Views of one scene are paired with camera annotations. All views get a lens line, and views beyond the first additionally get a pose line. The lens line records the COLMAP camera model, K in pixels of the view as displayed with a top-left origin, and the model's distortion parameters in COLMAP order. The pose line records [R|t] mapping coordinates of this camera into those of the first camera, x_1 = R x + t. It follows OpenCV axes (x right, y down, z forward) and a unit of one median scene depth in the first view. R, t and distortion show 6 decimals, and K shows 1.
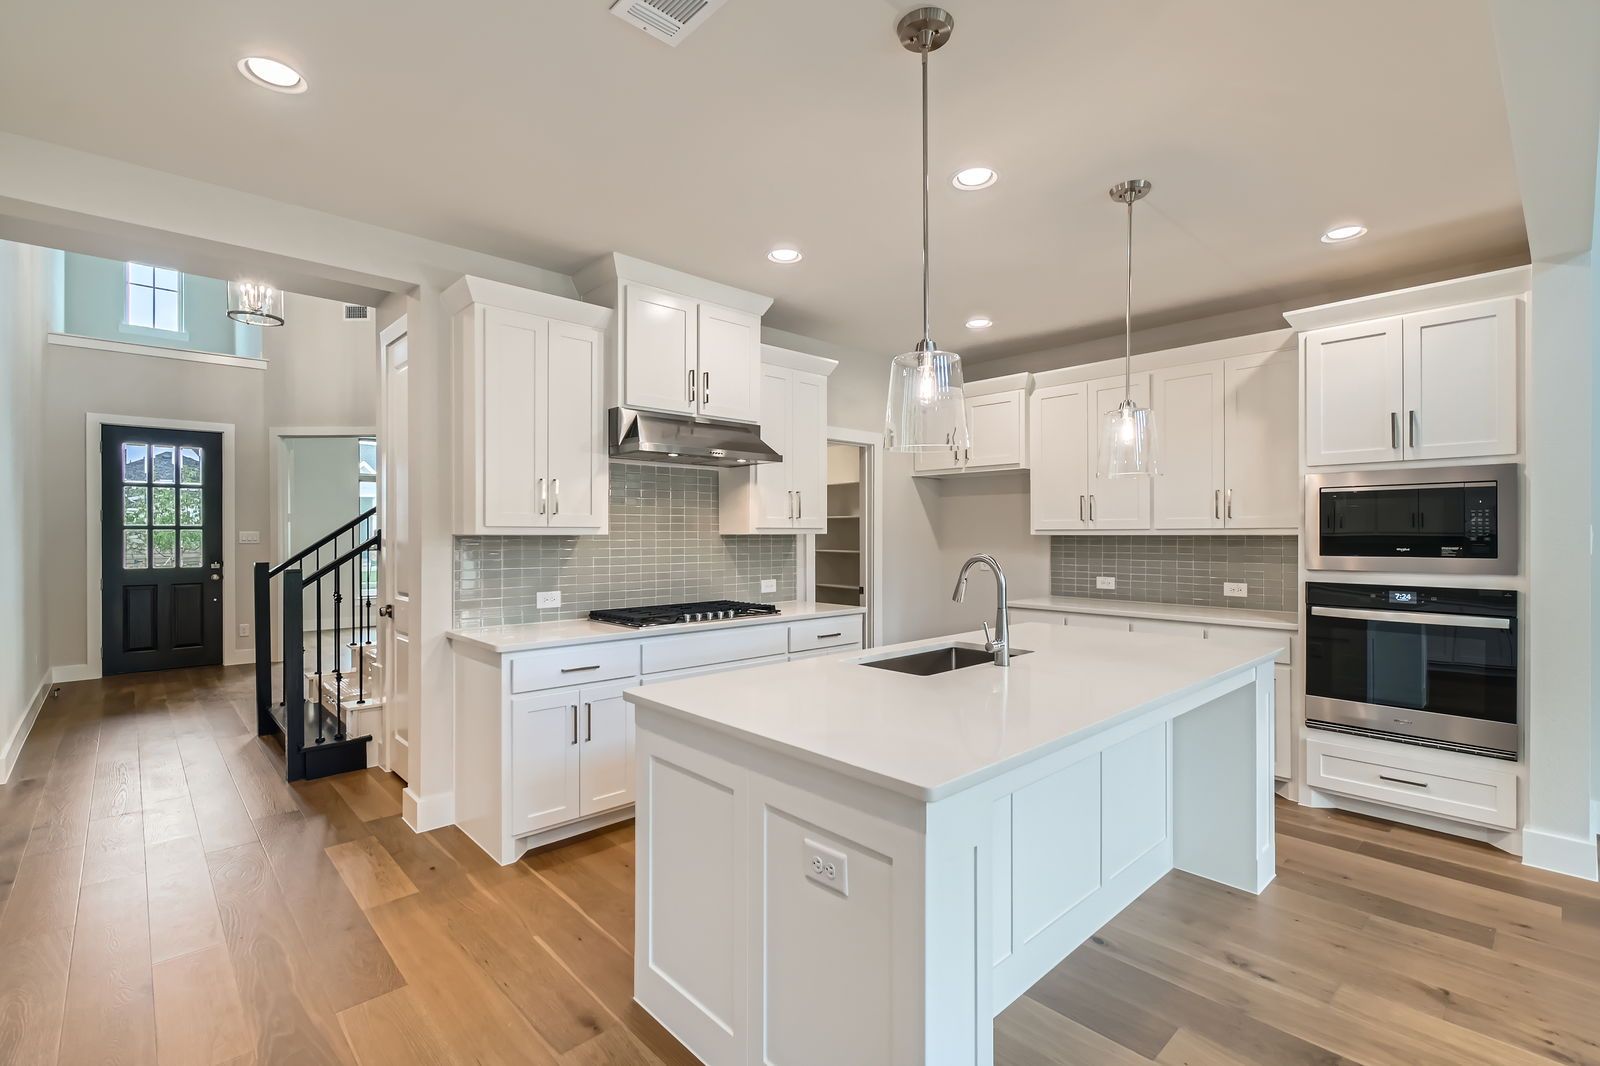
lens RADIAL K [[721.8, 0, 800.0], [0, 721.8, 533.0], [0, 0, 1]] dist [0.004623, 0.000558]
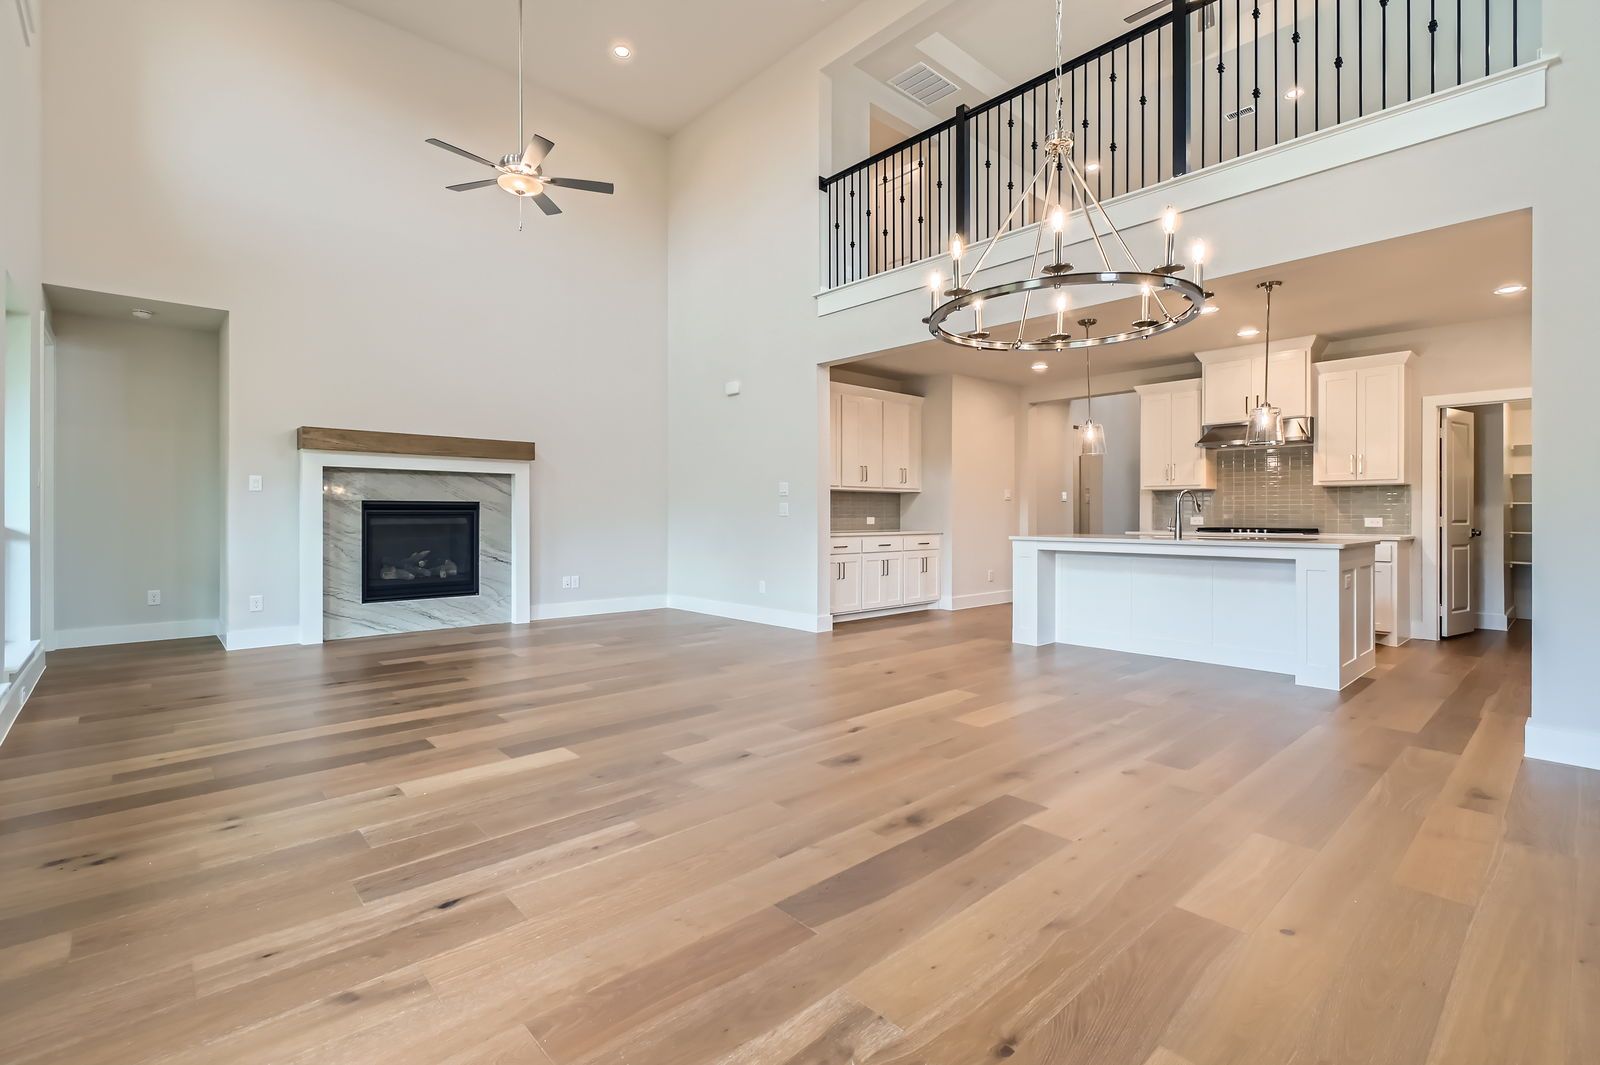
lens RADIAL K [[726.6, 0, 797.5], [0, 726.6, 509.9], [0, 0, 1]] dist [0.009019, 0.000290]
pose [[-0.015318, -0.005883, -0.999865, 1.694882], [0.000622, 0.999982, -0.005894, 0.070231], [0.999882, -0.000712, -0.015314, -0.105492]]
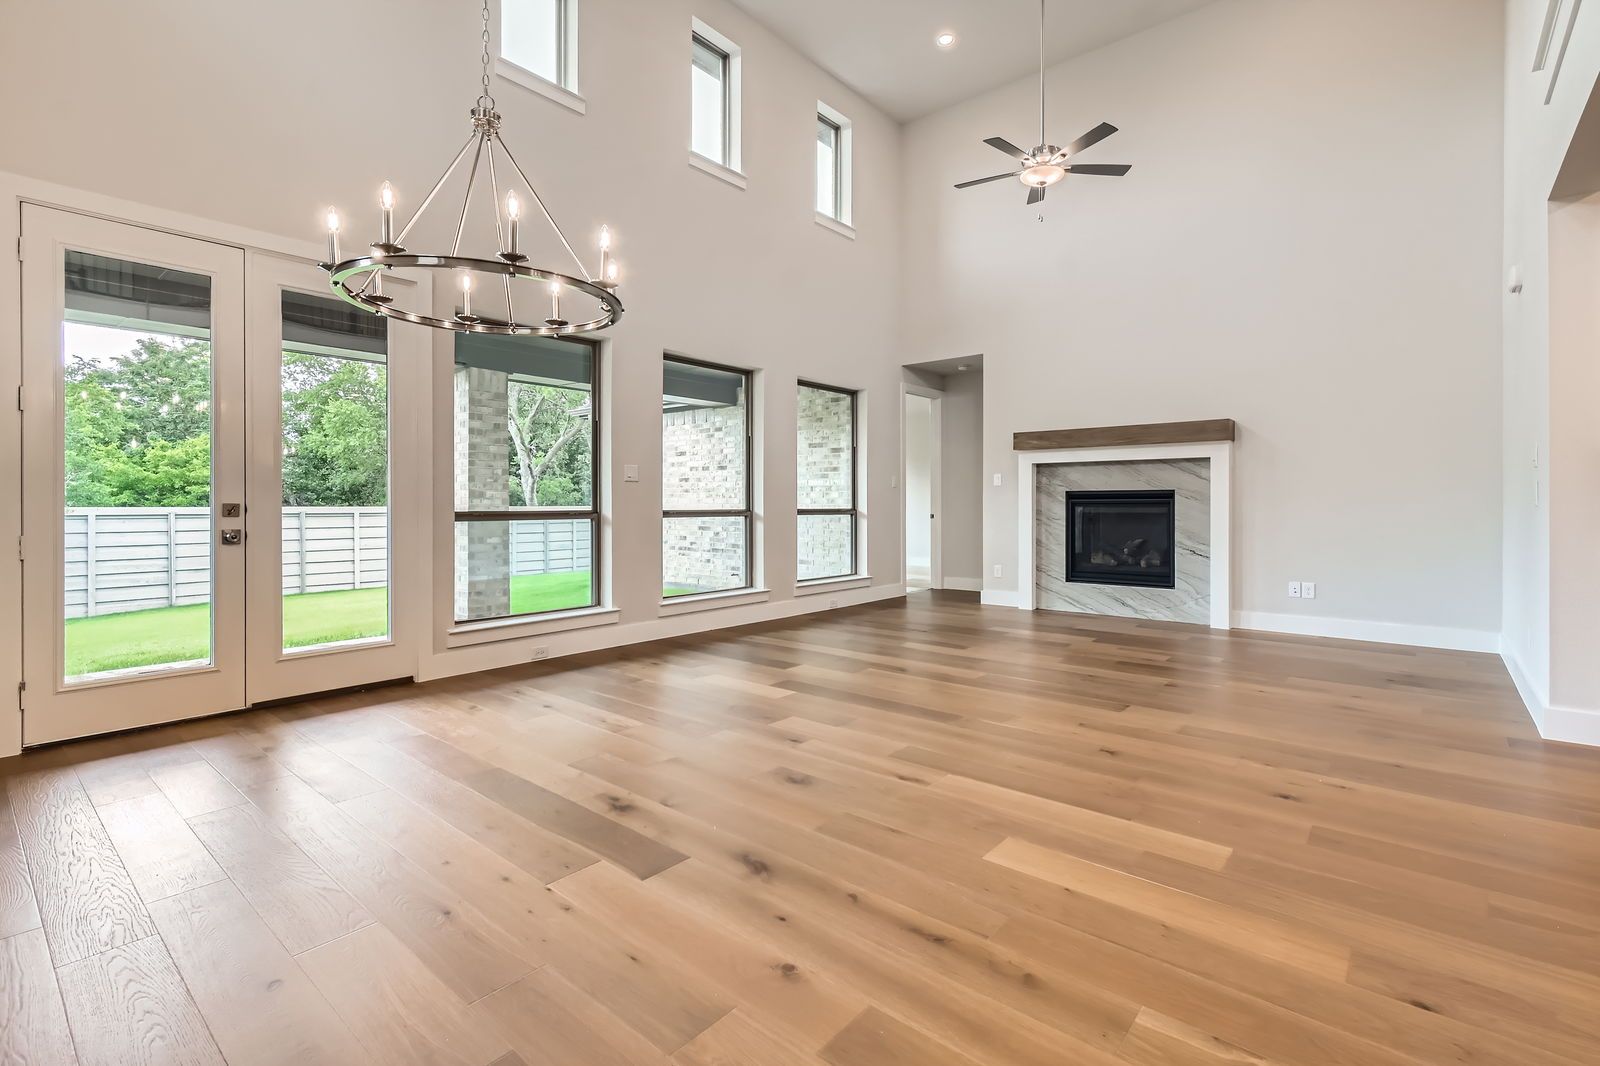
lens RADIAL K [[724.0, 0, 798.6], [0, 724.0, 503.0], [0, 0, 1]] dist [0.011101, 0.000214]
pose [[-0.993306, 0.001891, -0.115500, 0.939510], [0.002168, 0.999995, -0.002273, 0.071646], [0.115495, -0.002508, -0.993305, 0.676328]]
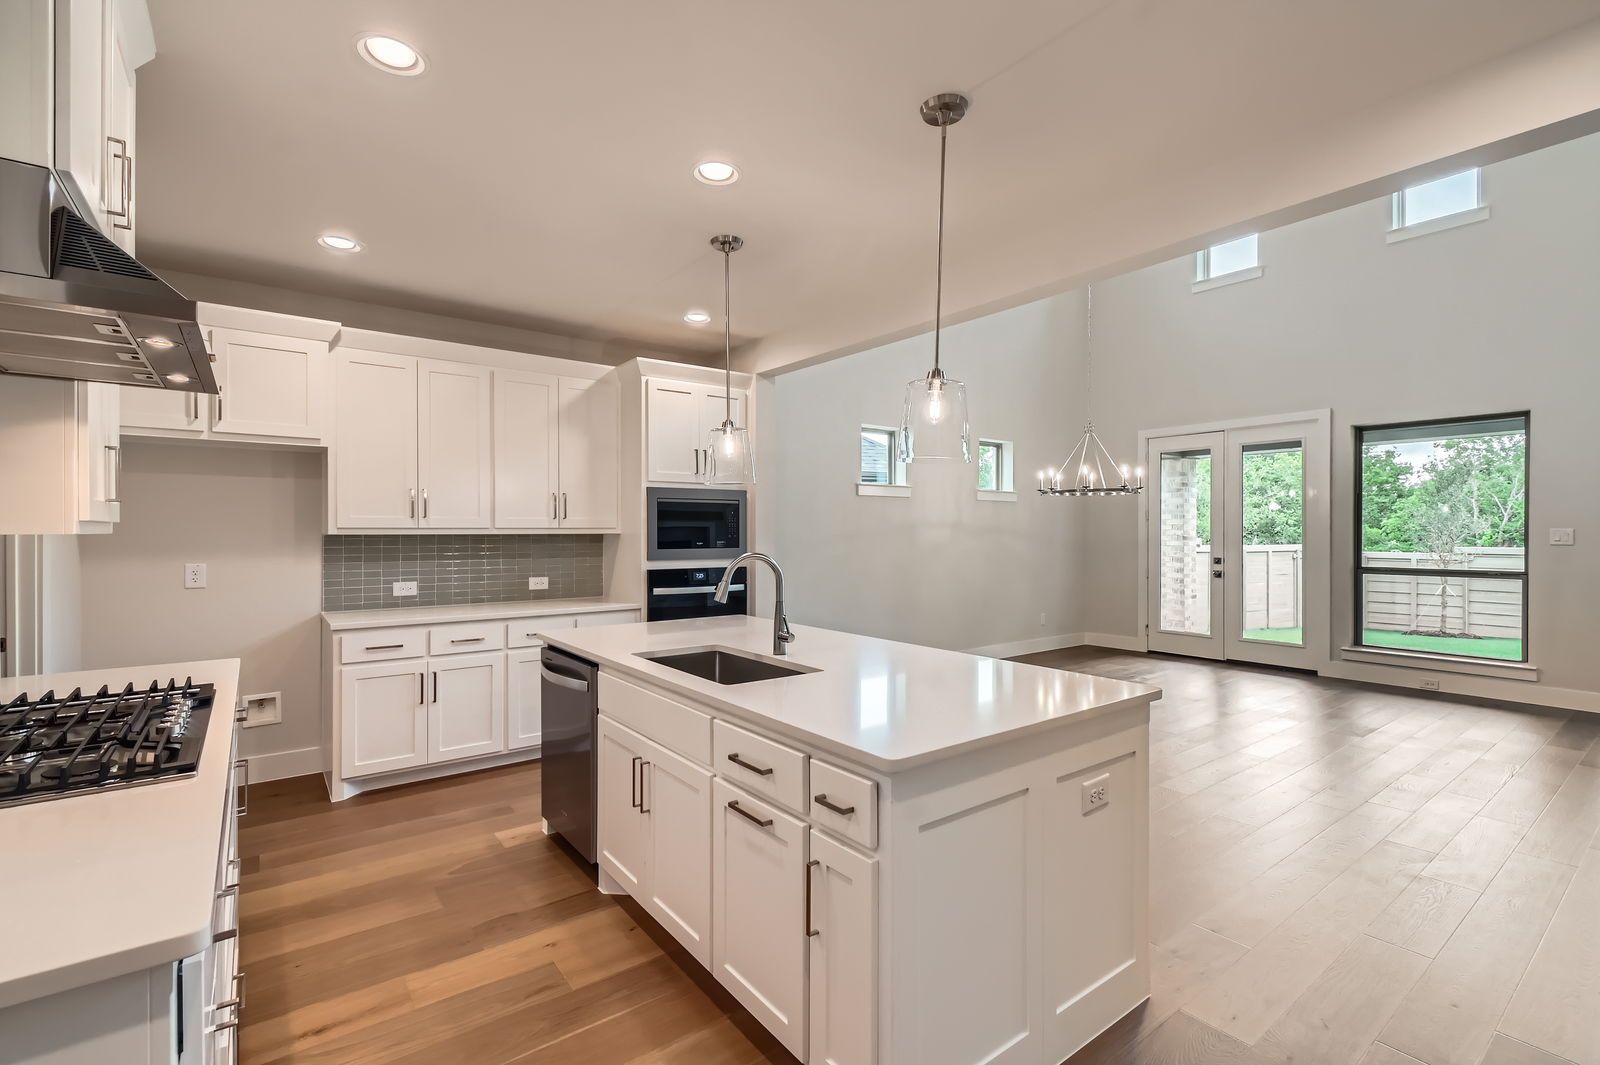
lens RADIAL K [[716.5, 0, 800.0], [0, 716.5, 532.5], [0, 0, 1]] dist [-0.002240, -0.000215]
pose [[0.094862, 0.000335, 0.995490, -0.516932], [-0.001418, 0.999999, -0.000201, 0.000269], [-0.995489, -0.001392, 0.094863, 0.567775]]
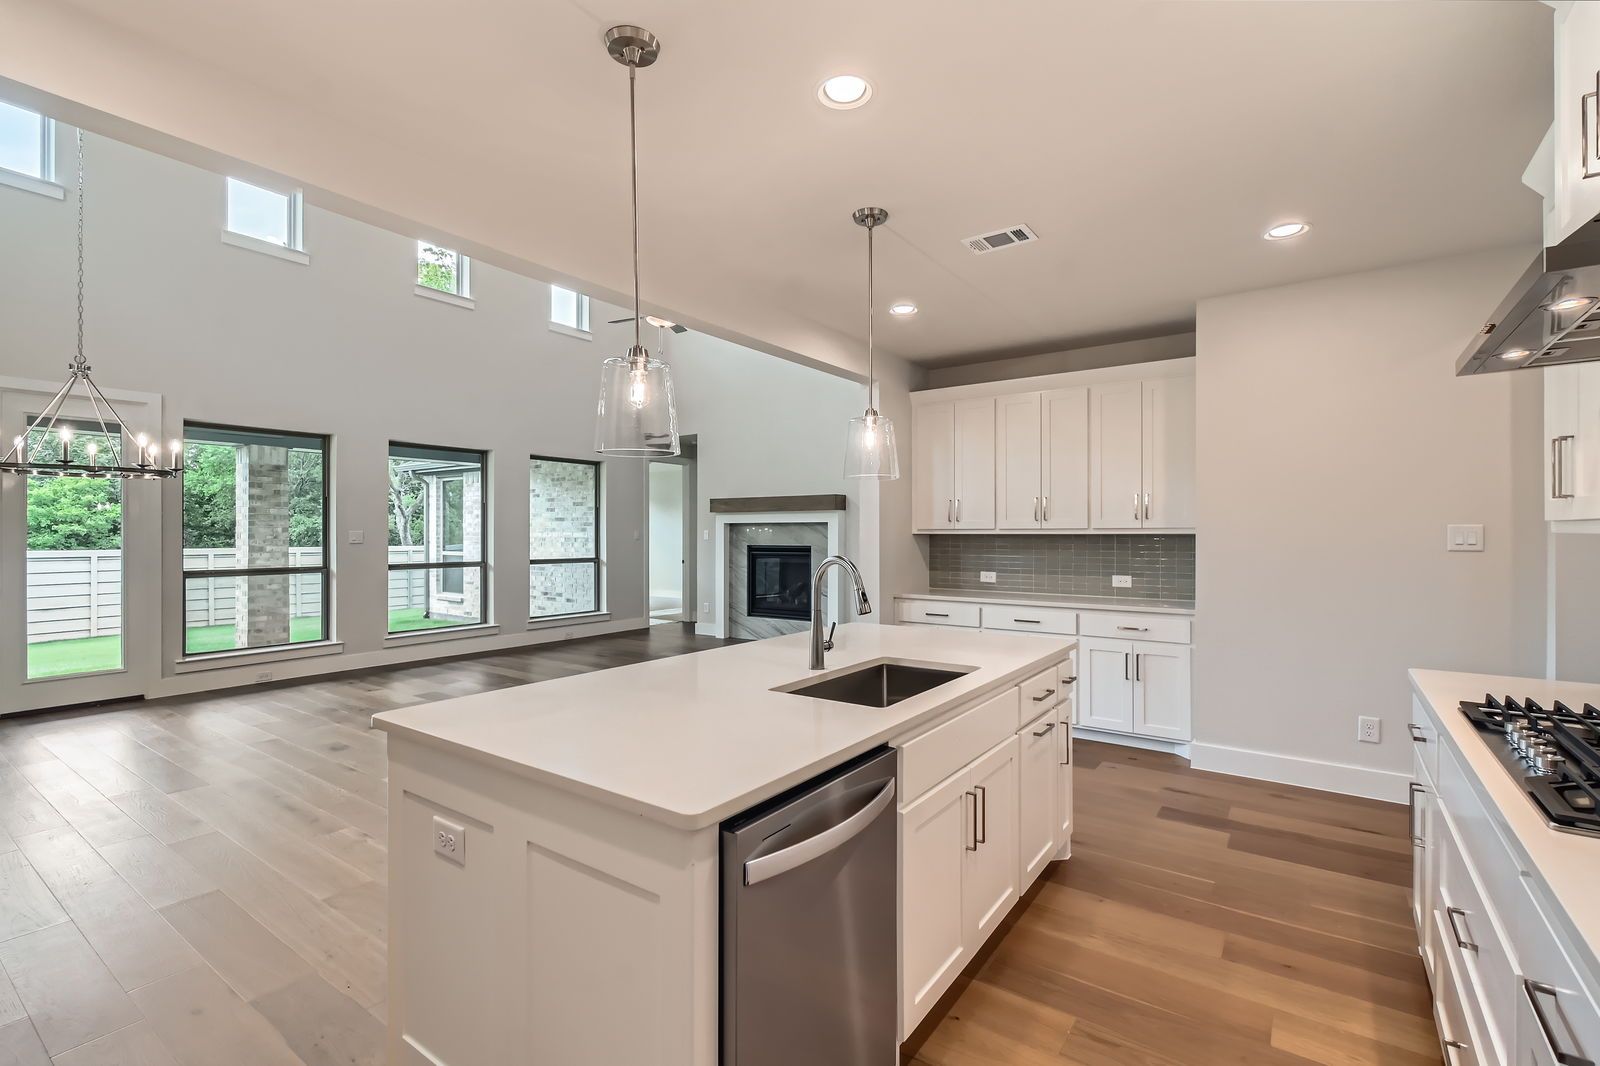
lens RADIAL K [[717.8, 0, 803.1], [0, 717.8, 528.9], [0, 0, 1]] dist [0.004139, -0.000098]
pose [[-0.979837, 0.001050, -0.199795, 0.319687], [0.002539, 0.999971, -0.007197, 0.000526], [0.199781, -0.007560, -0.979811, 1.273360]]
